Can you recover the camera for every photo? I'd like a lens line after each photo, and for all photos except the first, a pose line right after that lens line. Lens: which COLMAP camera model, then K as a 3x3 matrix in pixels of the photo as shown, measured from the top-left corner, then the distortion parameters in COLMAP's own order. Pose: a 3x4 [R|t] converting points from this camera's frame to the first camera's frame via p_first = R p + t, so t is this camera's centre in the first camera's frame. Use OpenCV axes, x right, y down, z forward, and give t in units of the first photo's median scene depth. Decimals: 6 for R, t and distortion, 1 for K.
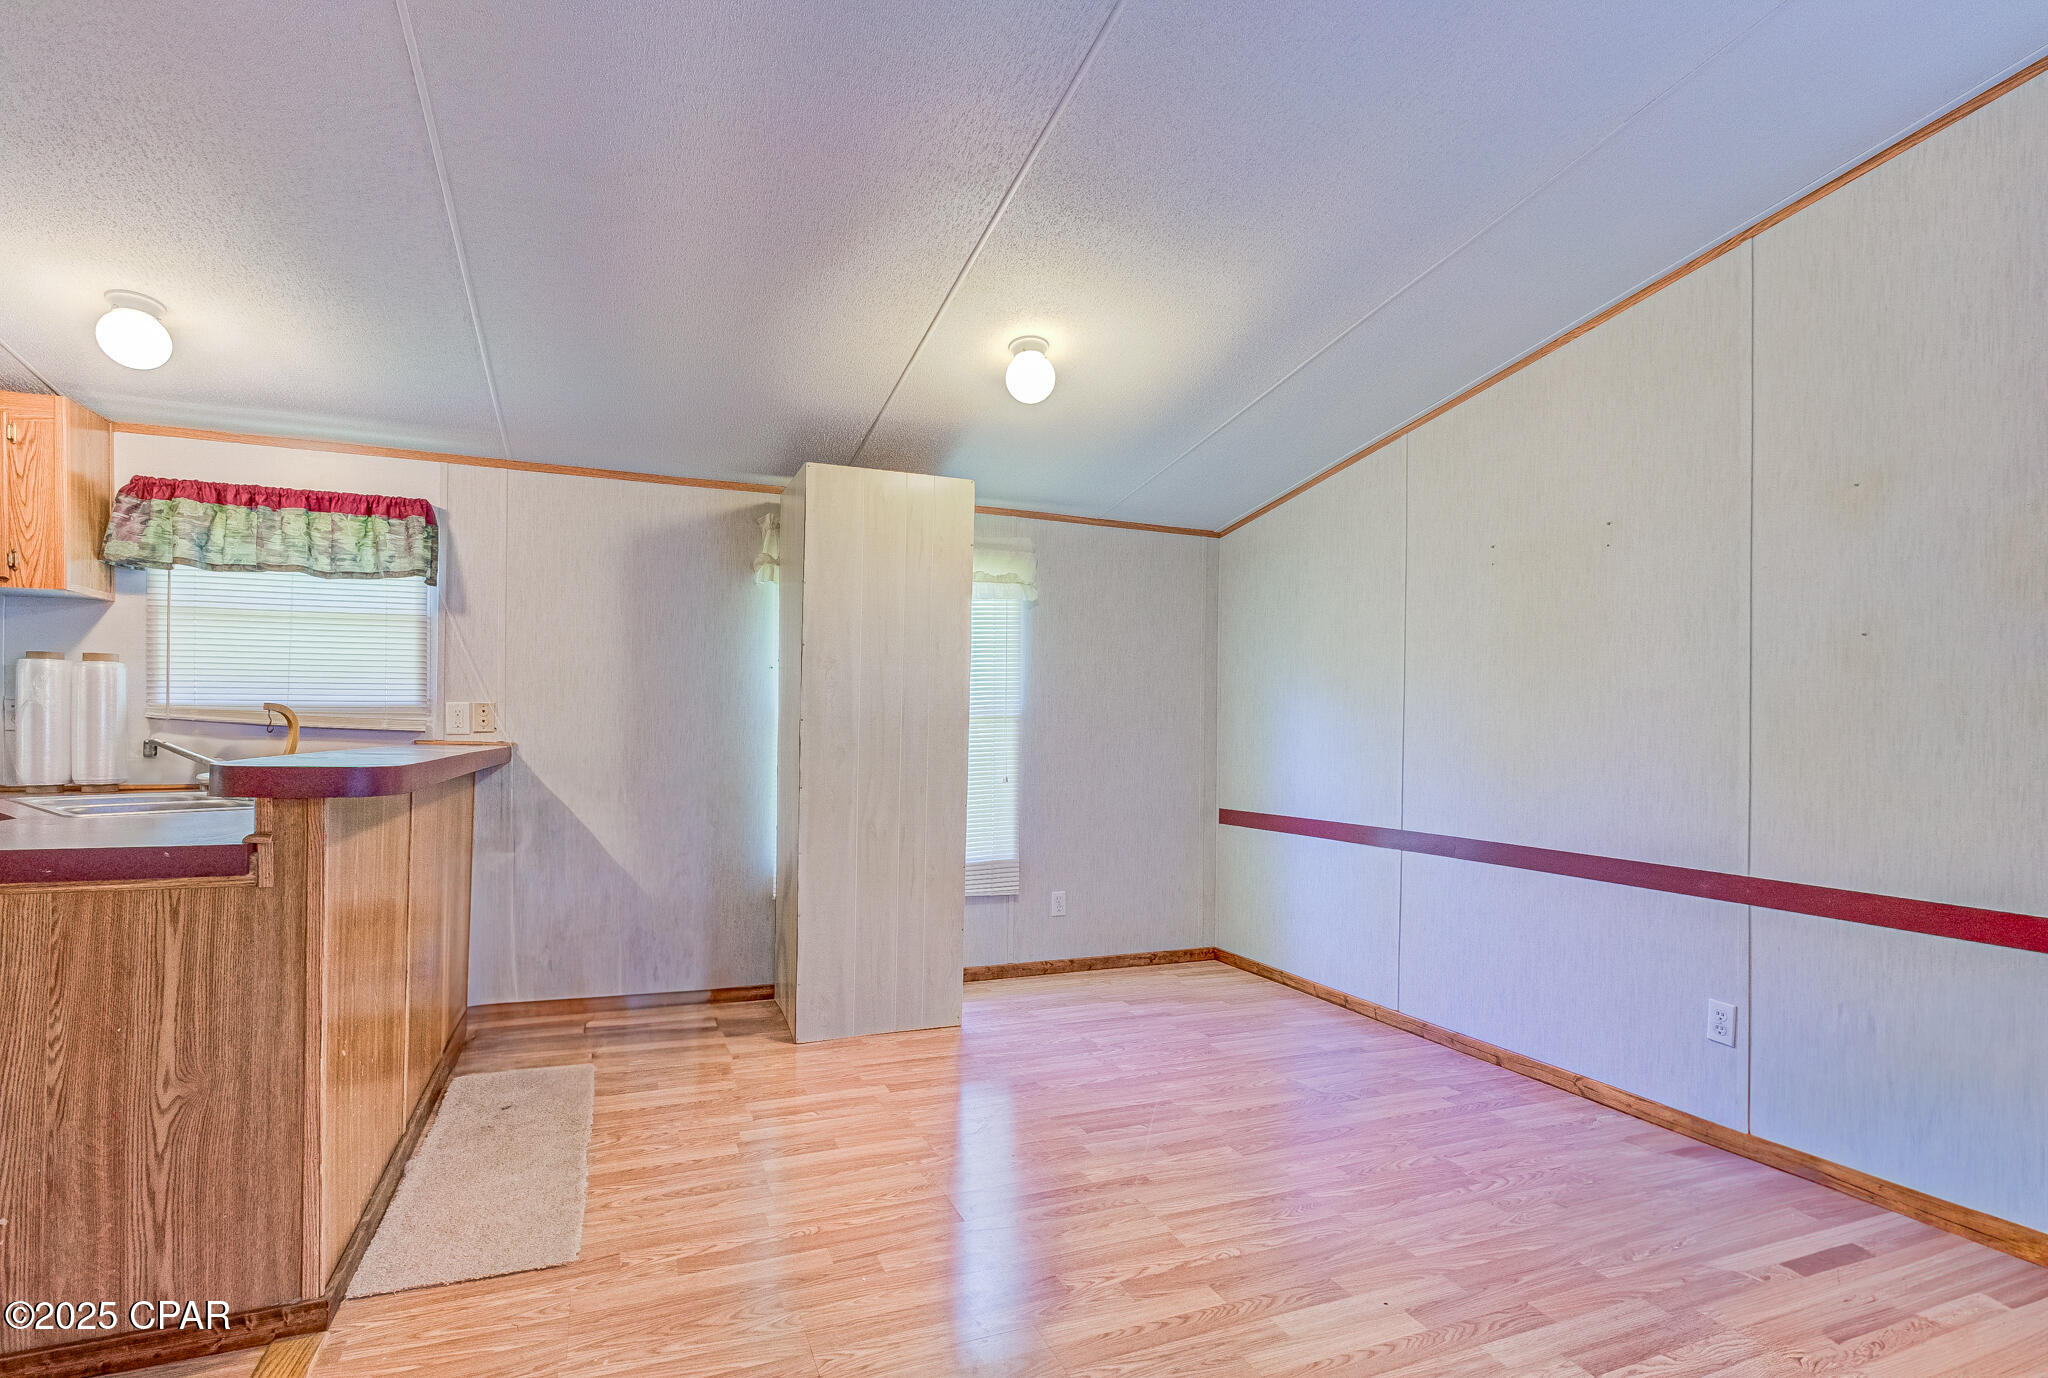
lens RADIAL K [[1003.3, 0, 1083.4], [0, 1003.3, 734.9], [0, 0, 1]] dist [0.004593, -0.000337]
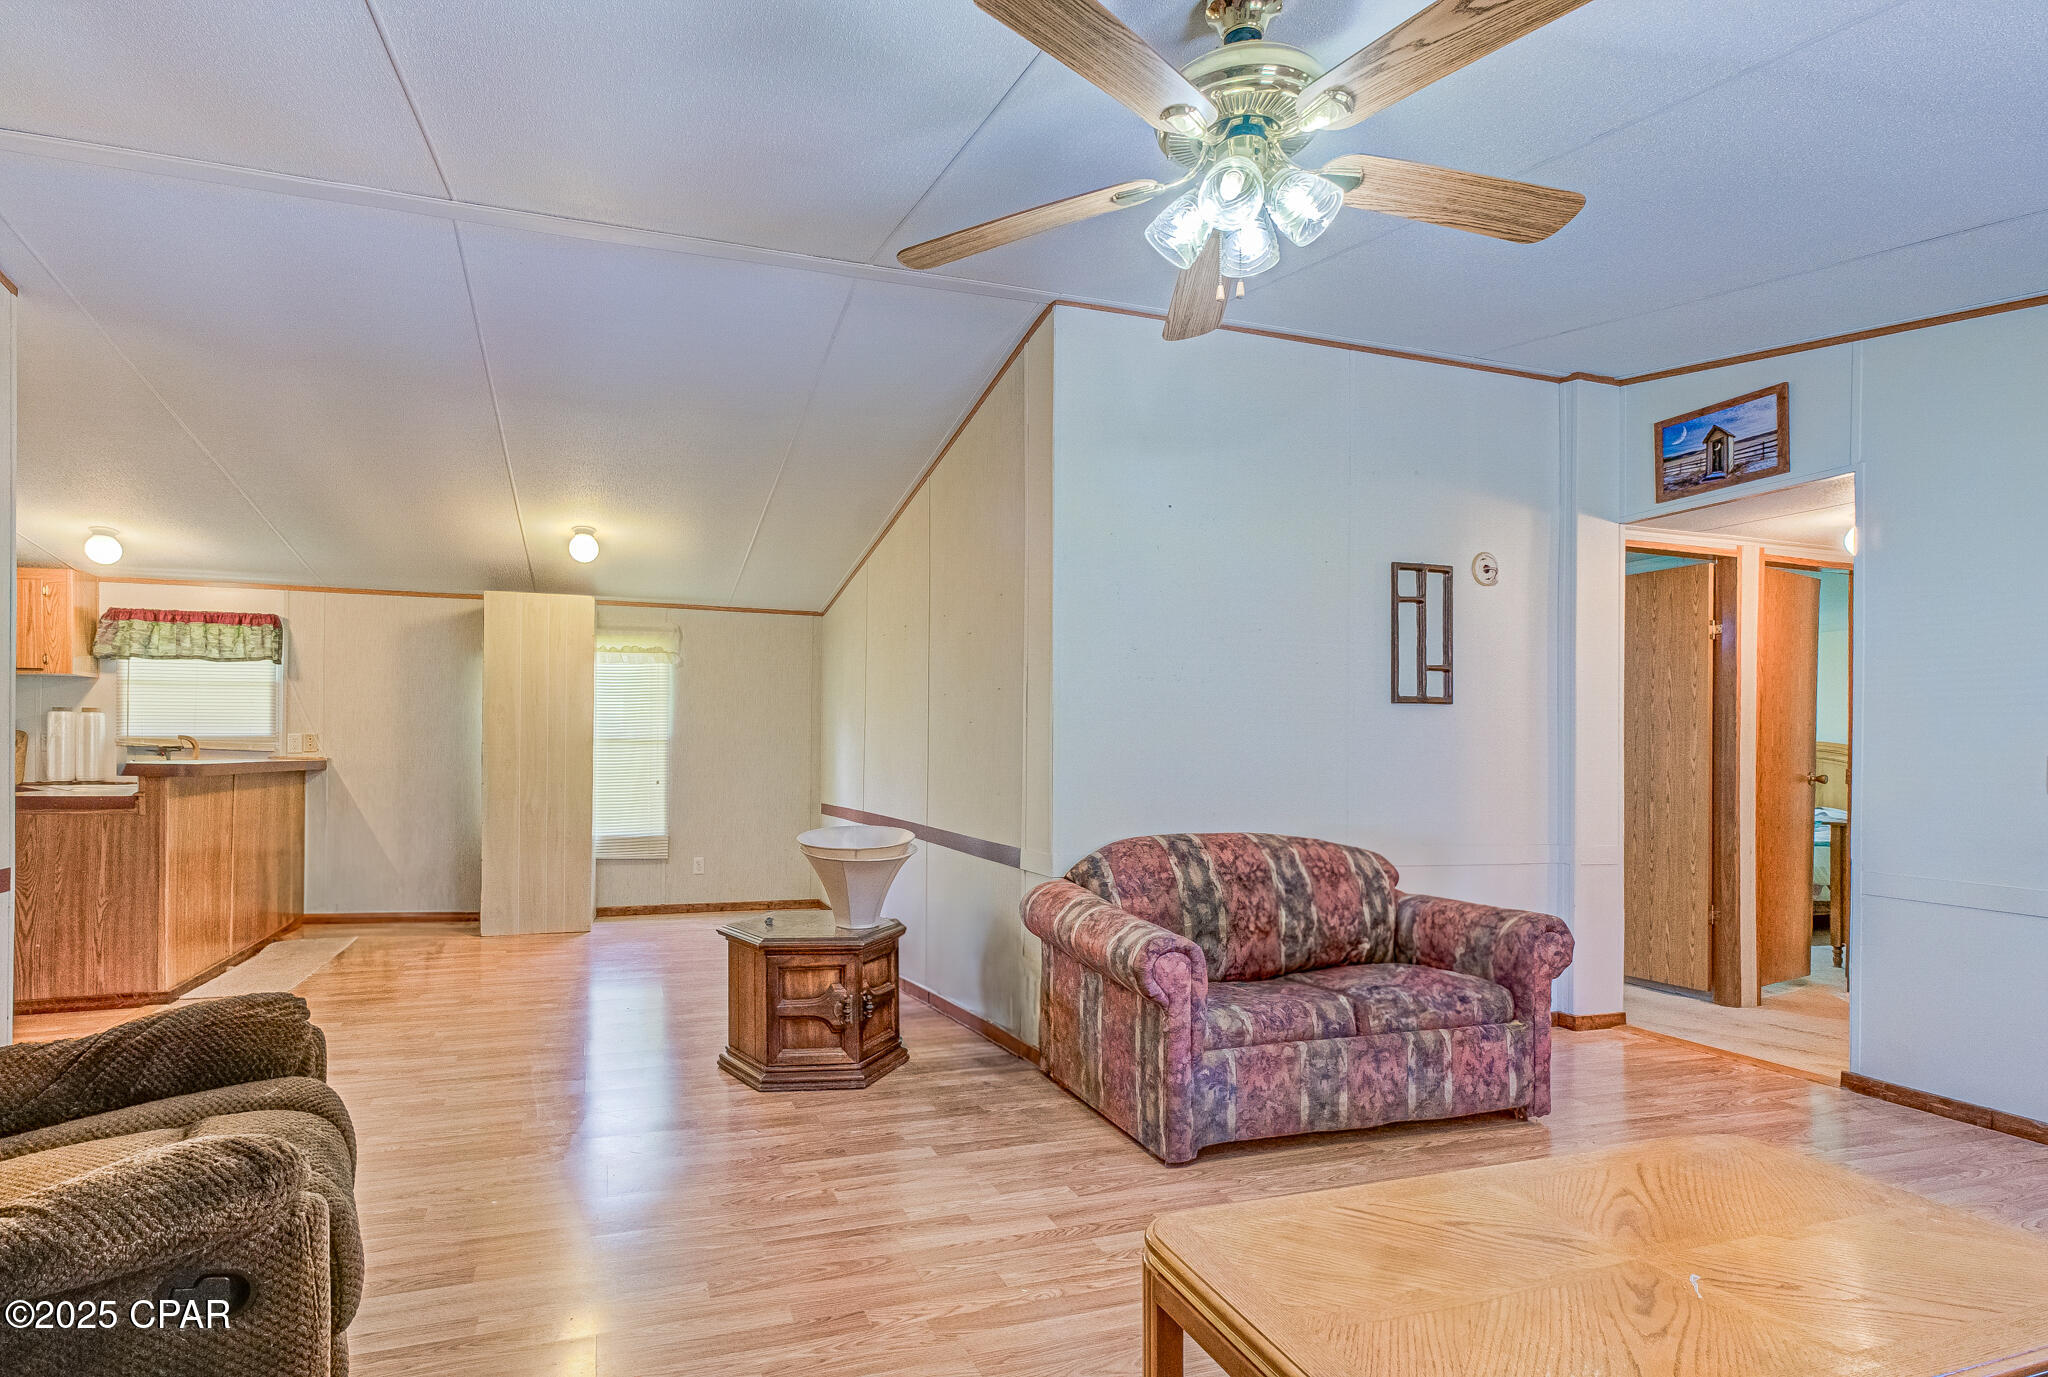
lens RADIAL K [[1003.3, 0, 977.5], [0, 1003.3, 749.4], [0, 0, 1]] dist [0.004593, -0.000337]
pose [[0.997447, -0.004384, -0.071279, 0.695945], [0.003779, 0.999956, -0.008622, 0.013514], [0.071314, 0.008330, 0.997419, -0.646238]]
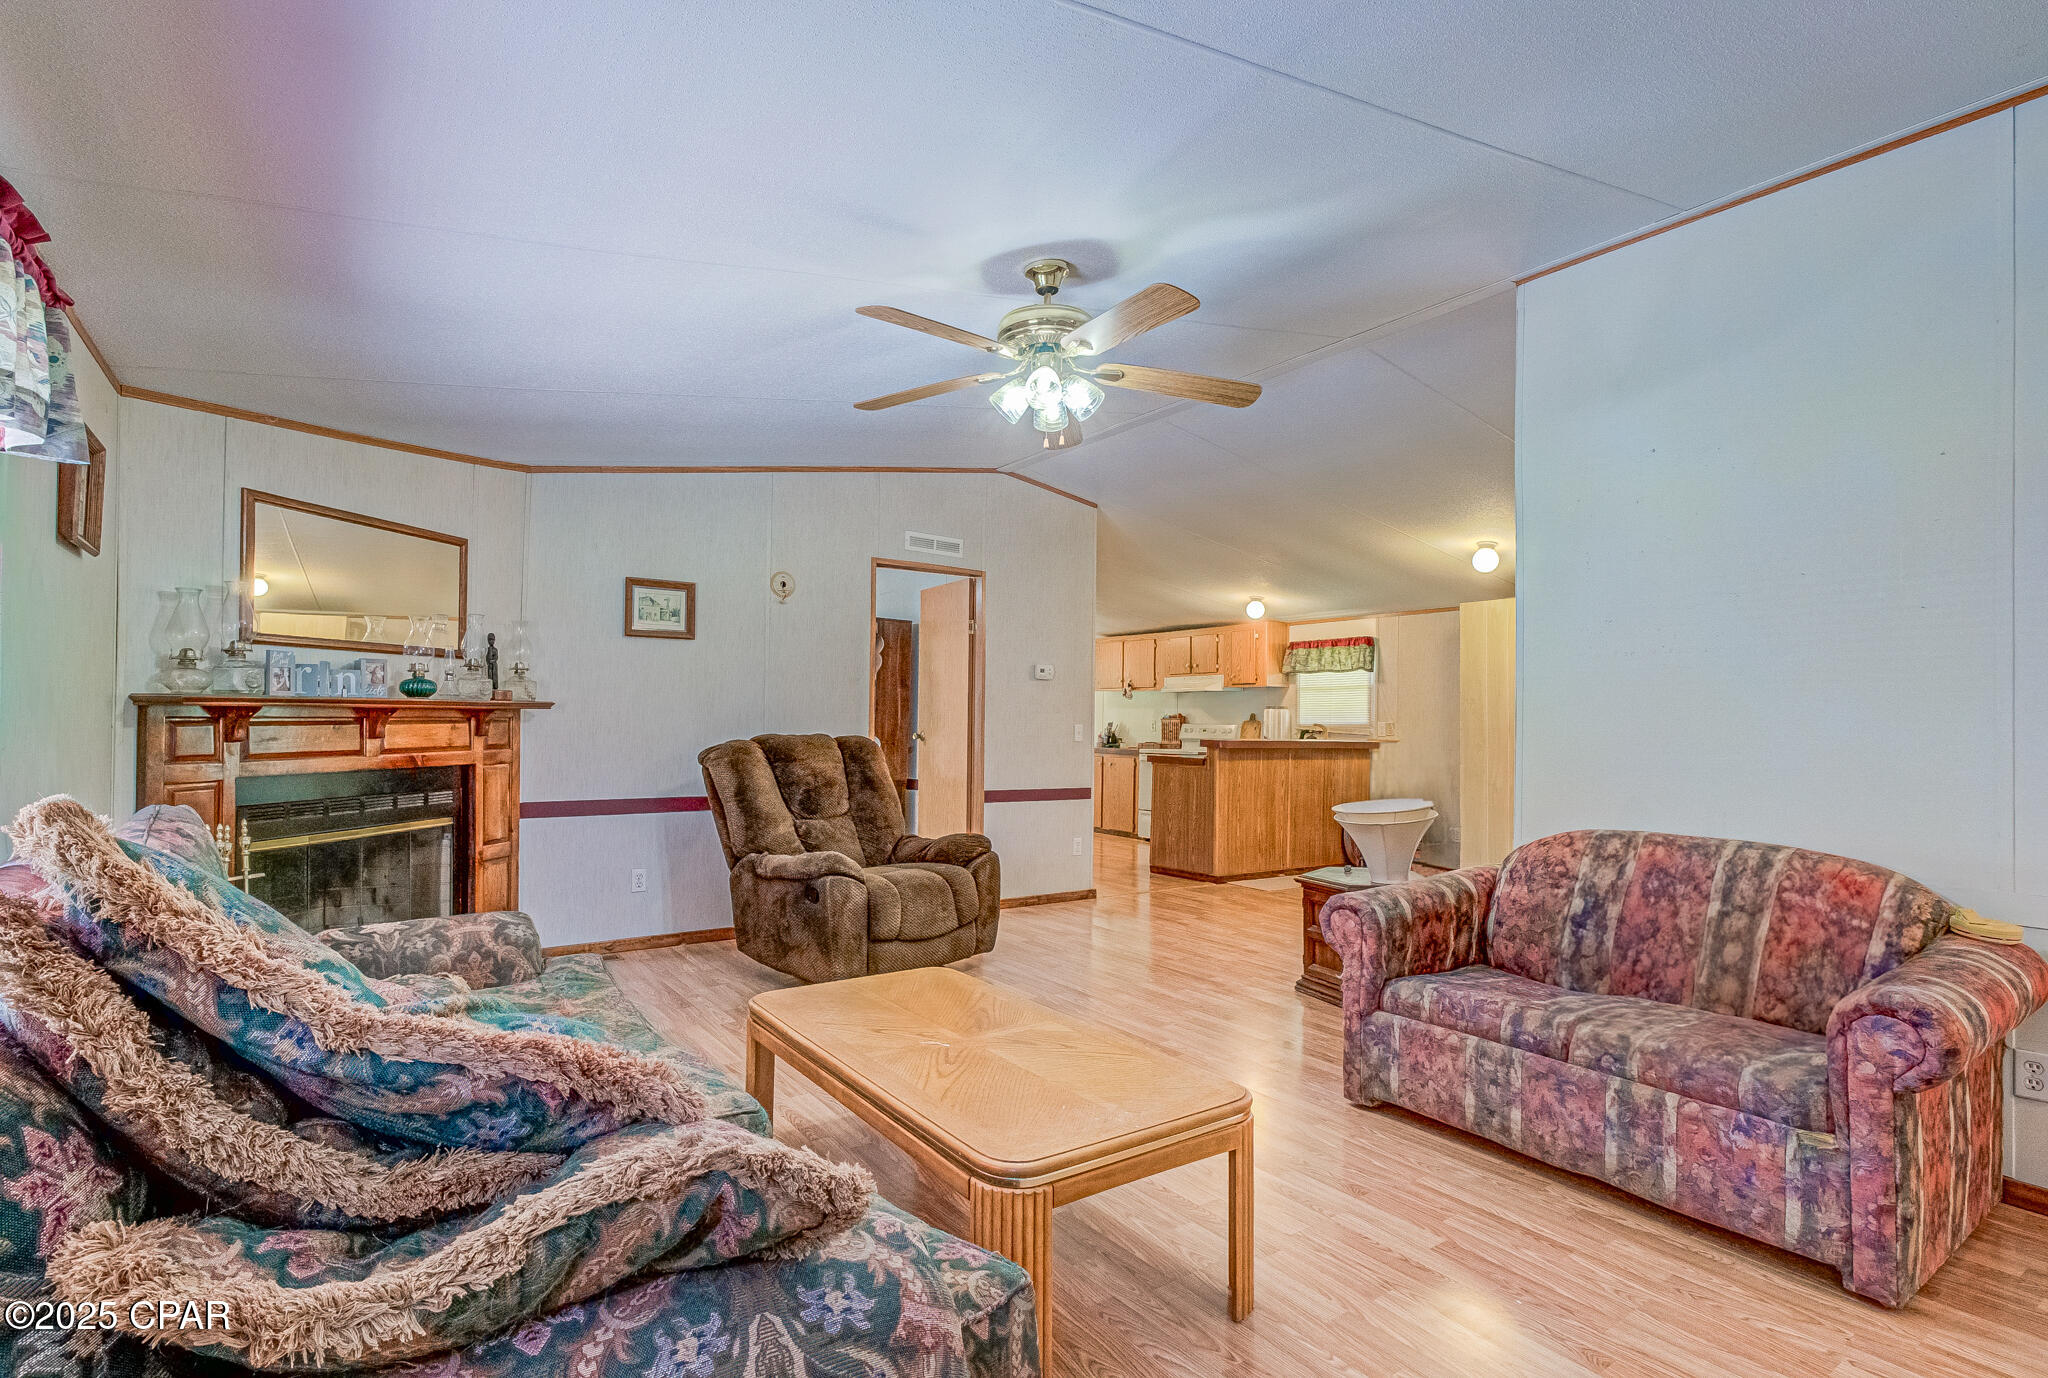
lens RADIAL K [[1003.3, 0, 1017.5], [0, 1003.3, 708.9], [0, 0, 1]] dist [0.004593, -0.000337]
pose [[0.226230, -0.023736, -0.973785, 1.555198], [-0.018858, 0.999409, -0.028741, 0.020610], [0.973891, 0.024866, 0.225649, -0.346415]]
